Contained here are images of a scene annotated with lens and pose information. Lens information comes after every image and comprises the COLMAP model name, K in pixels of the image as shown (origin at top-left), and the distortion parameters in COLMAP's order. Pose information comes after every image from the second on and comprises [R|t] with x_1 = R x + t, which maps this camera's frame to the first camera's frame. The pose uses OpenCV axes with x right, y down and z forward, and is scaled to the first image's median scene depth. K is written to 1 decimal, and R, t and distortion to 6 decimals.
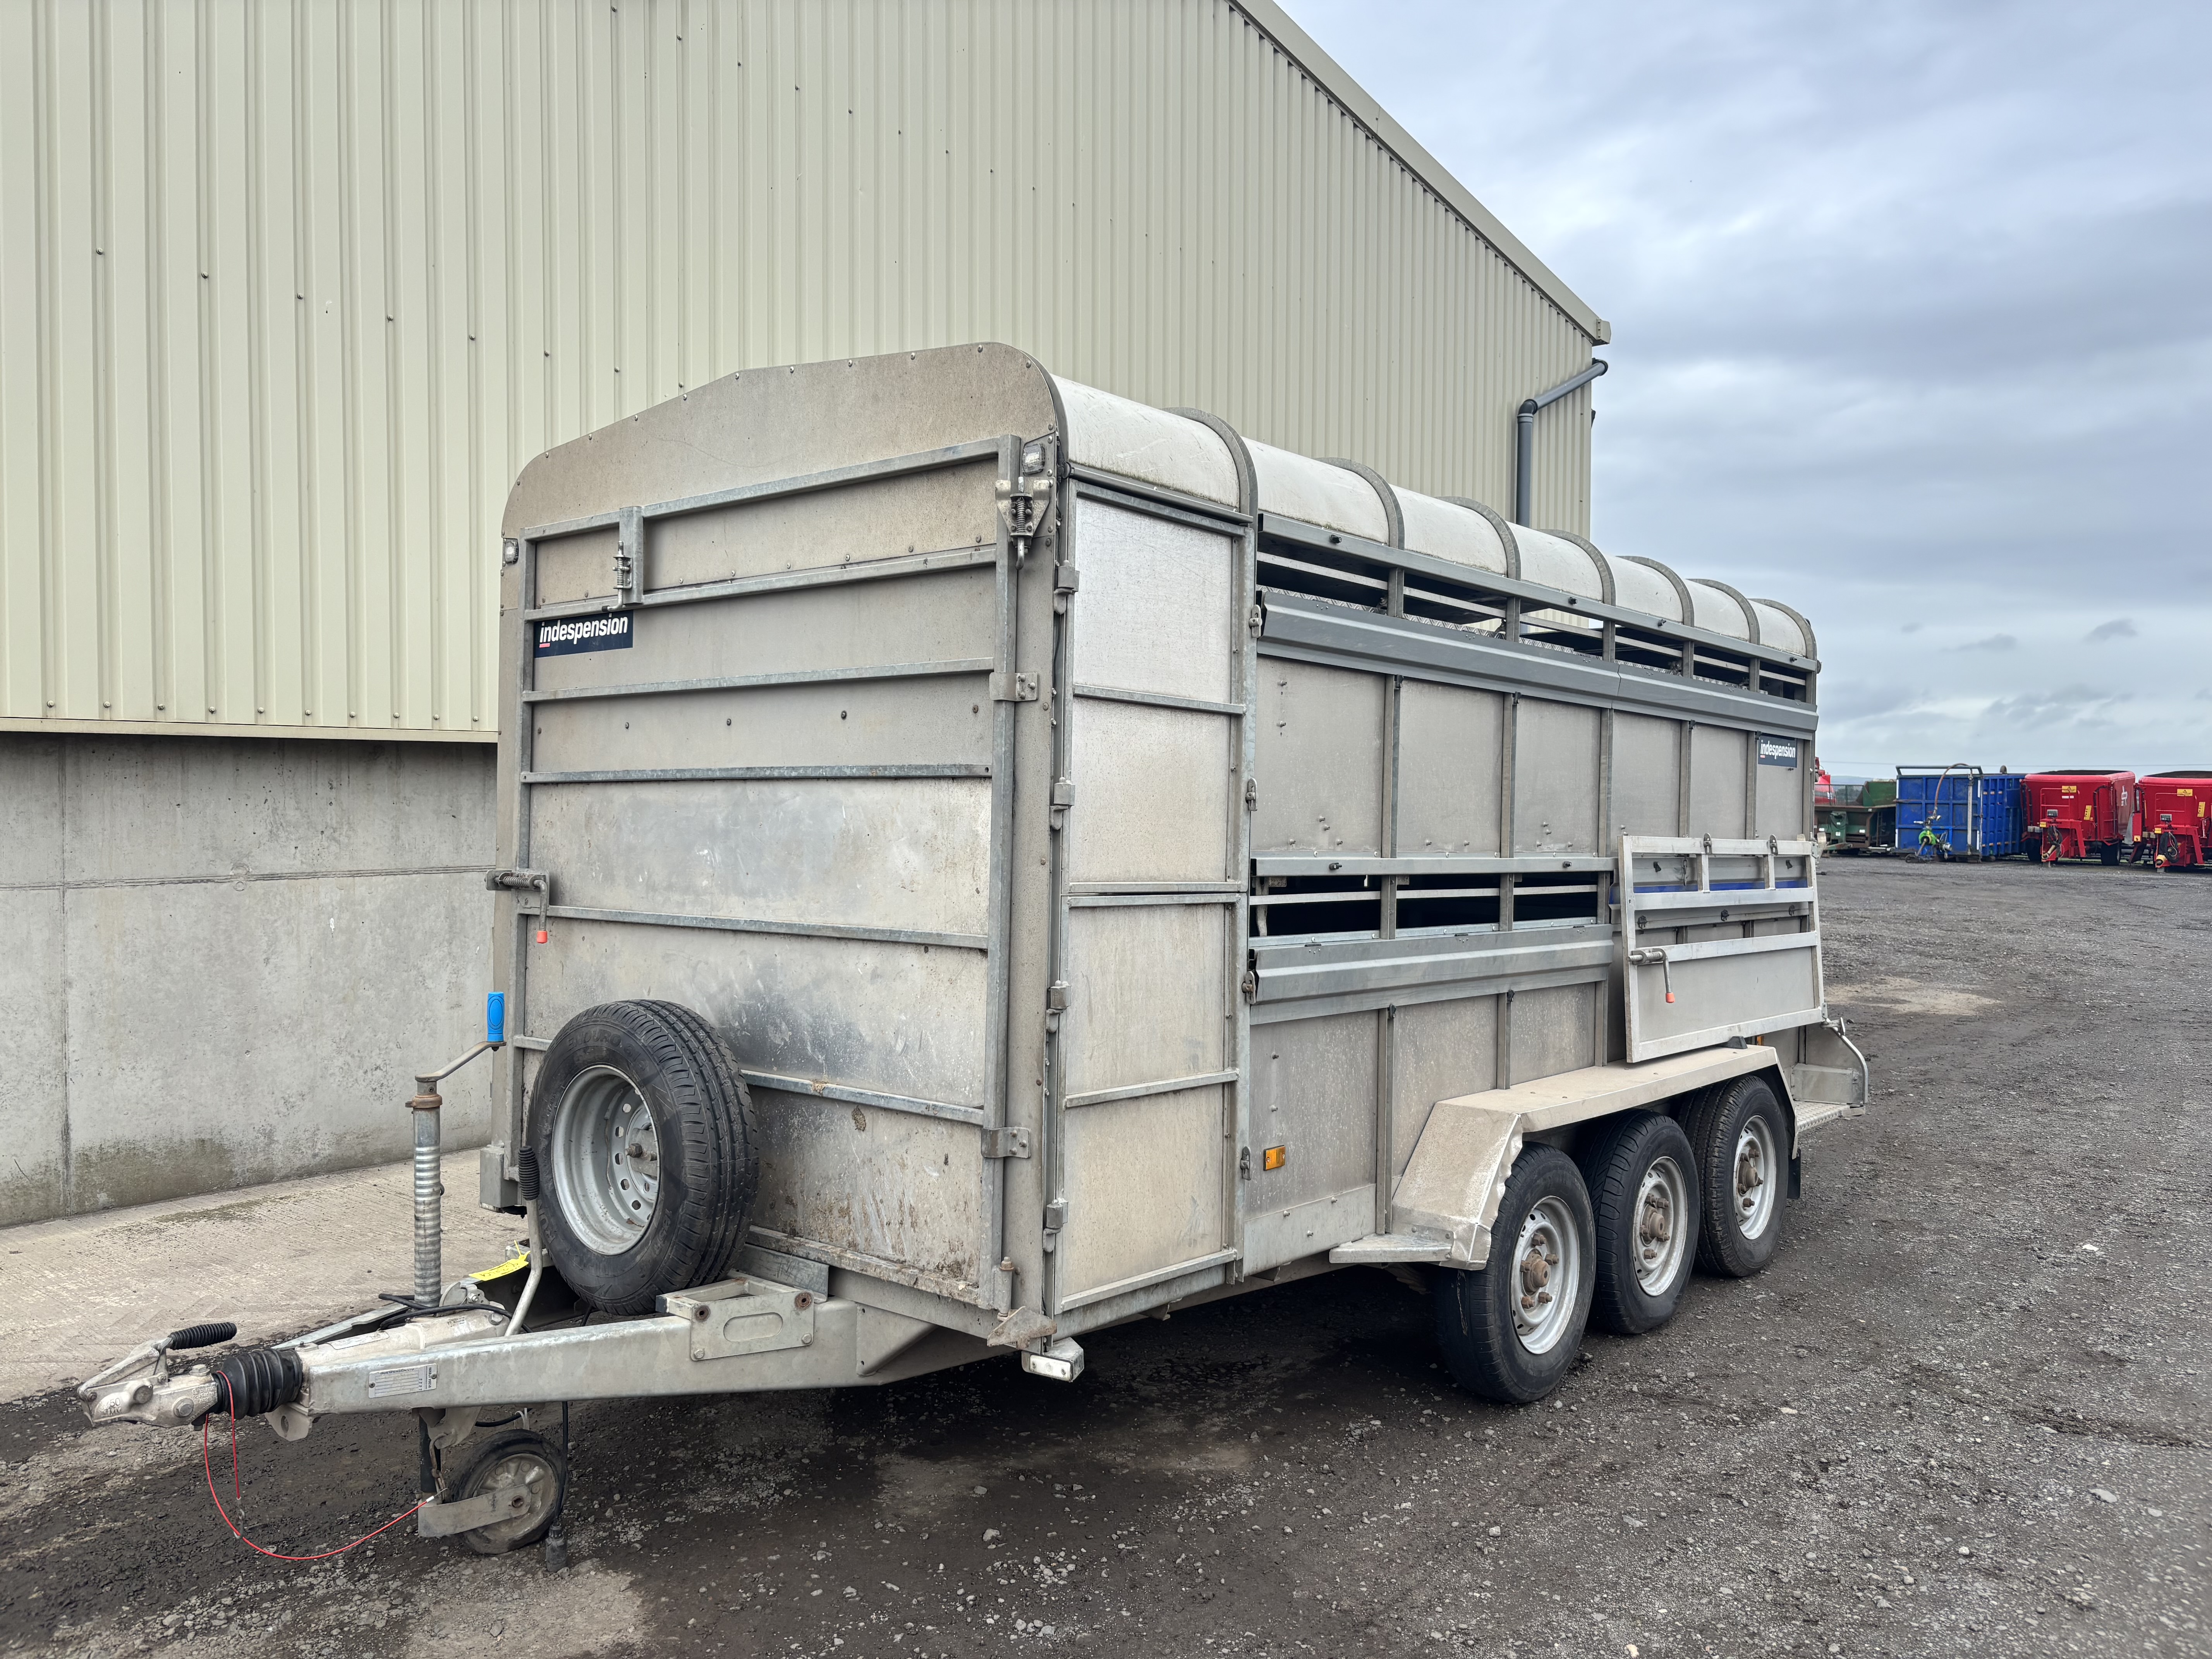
lens RADIAL K [[1634.7, 0, 1169.5], [0, 1634.7, 828.8], [0, 0, 1]] dist [0.040842, -0.030907]
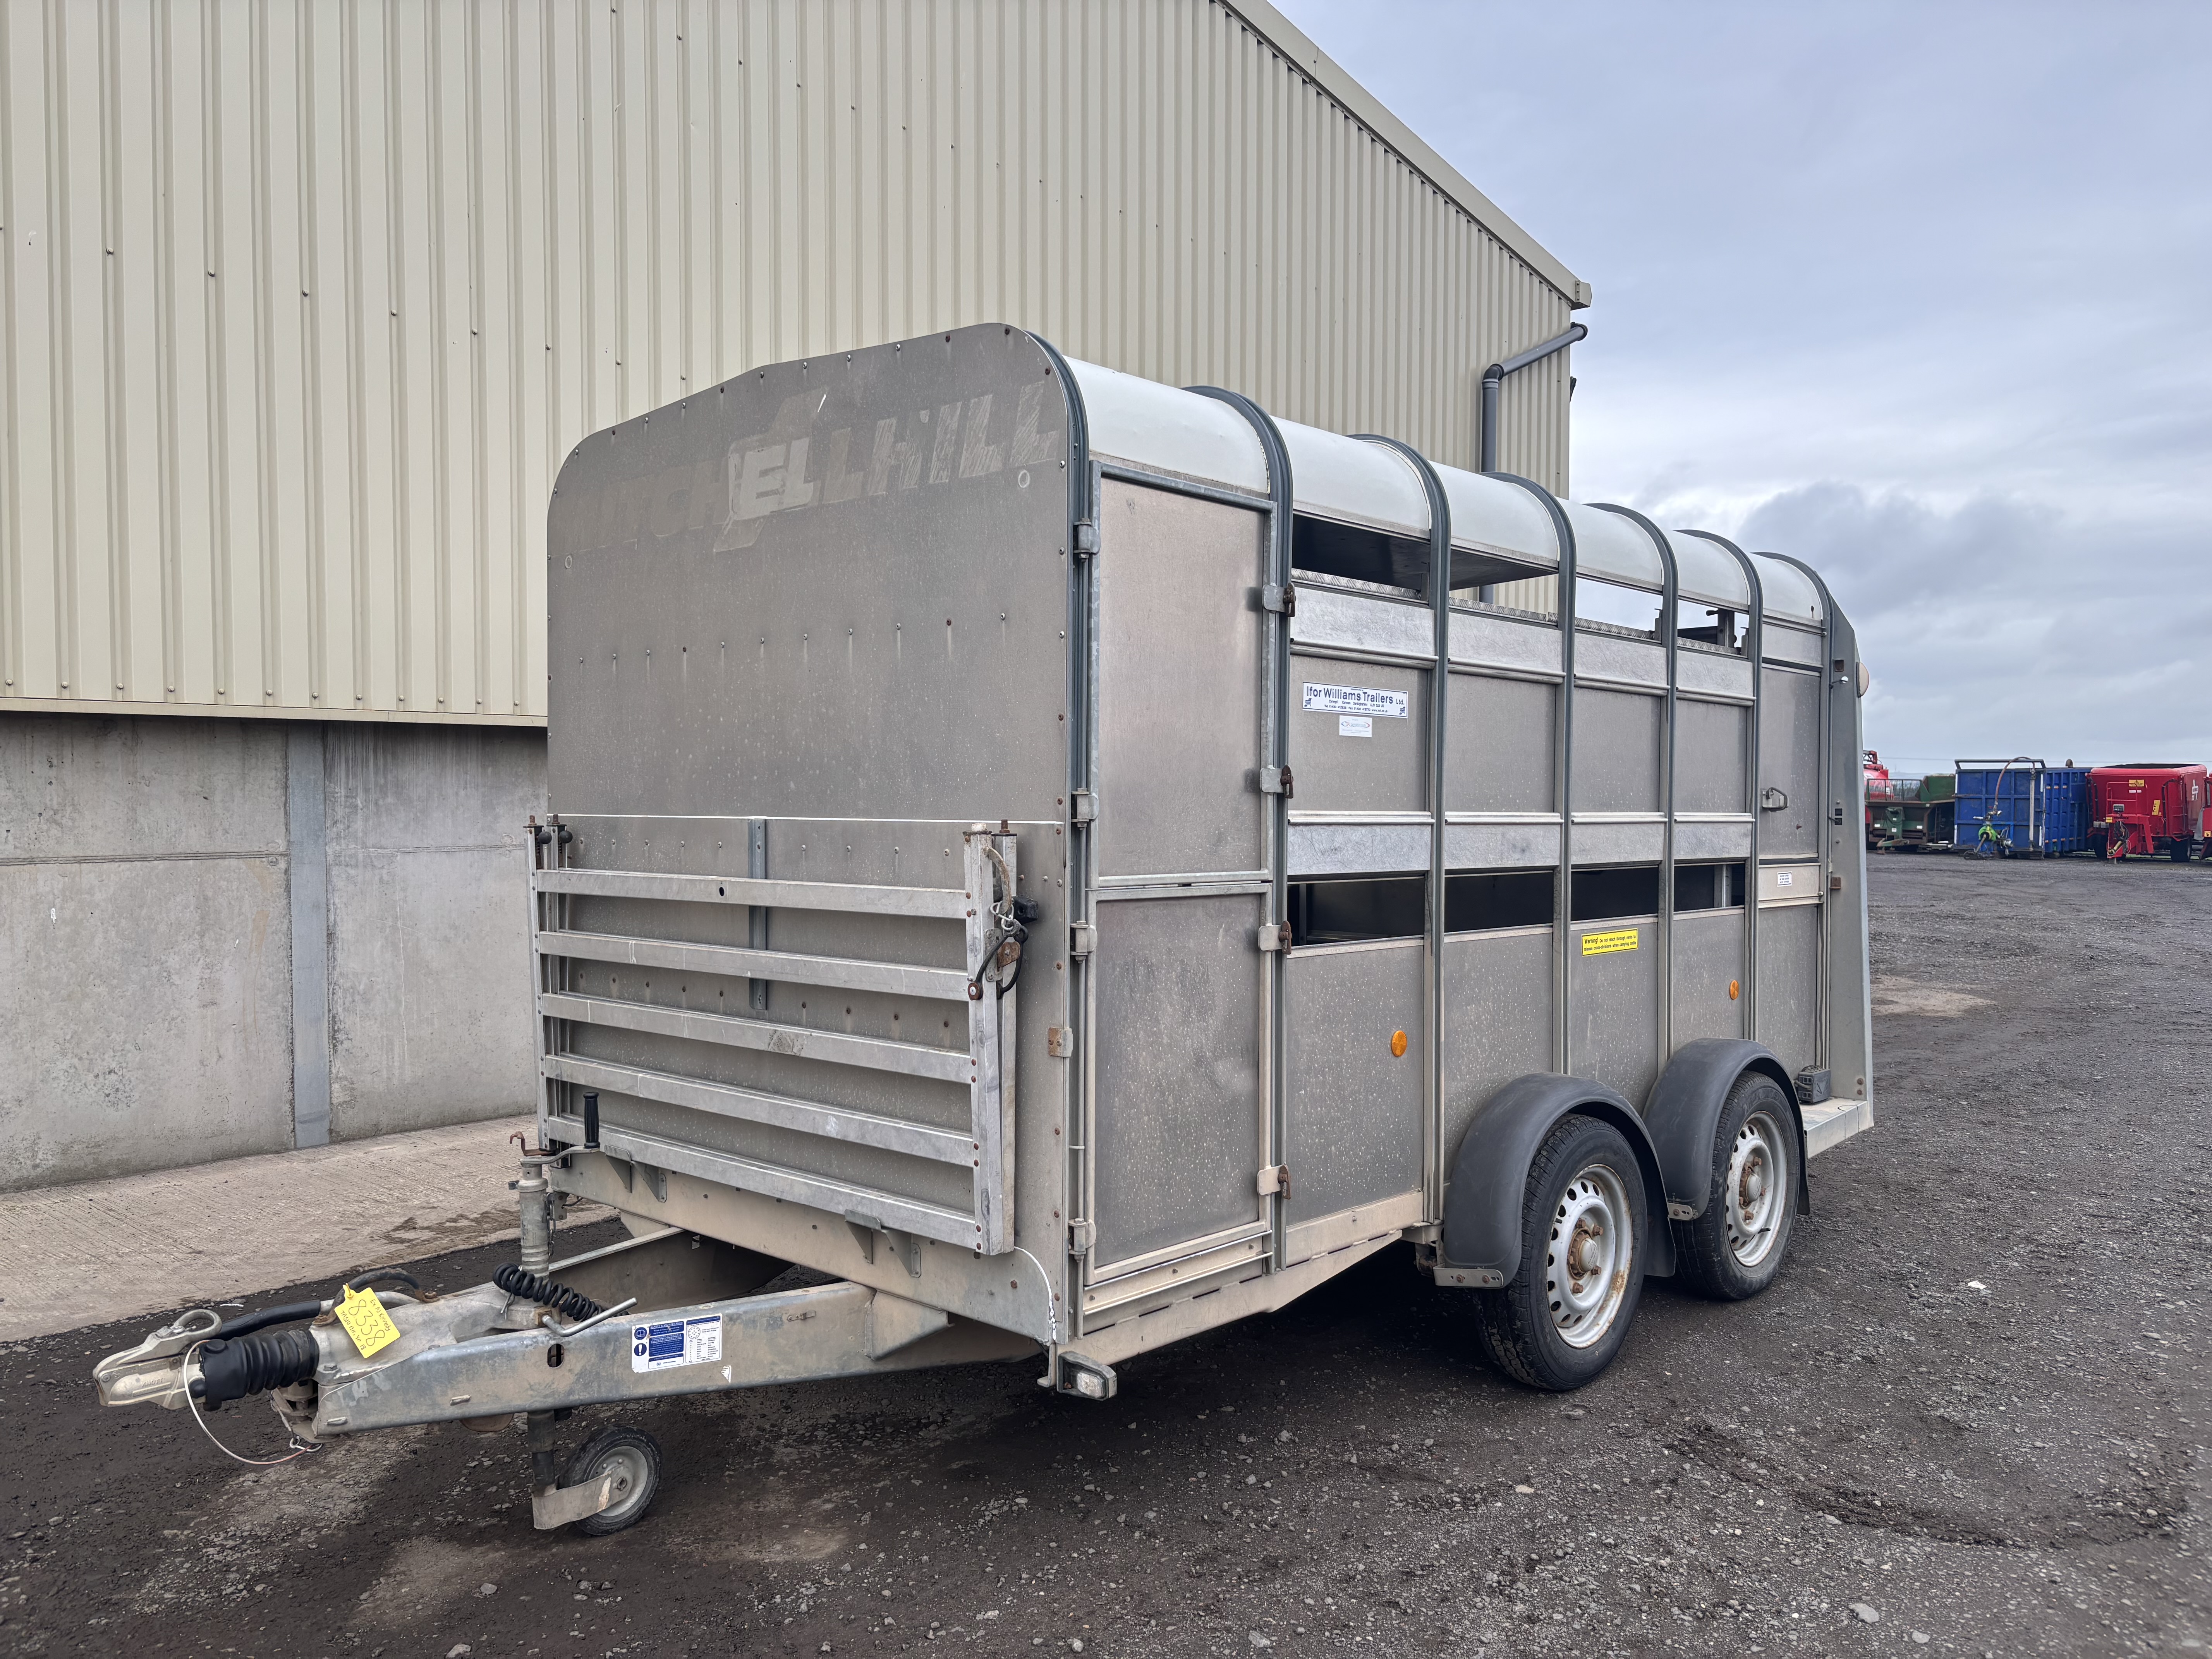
lens RADIAL K [[1634.7, 0, 1167.5], [0, 1634.7, 836.1], [0, 0, 1]] dist [0.040842, -0.030907]
pose [[0.999217, -0.002292, -0.039488, 0.144471], [0.002471, 0.999987, 0.004471, 0.011316], [0.039477, -0.004565, 0.999210, 0.102185]]
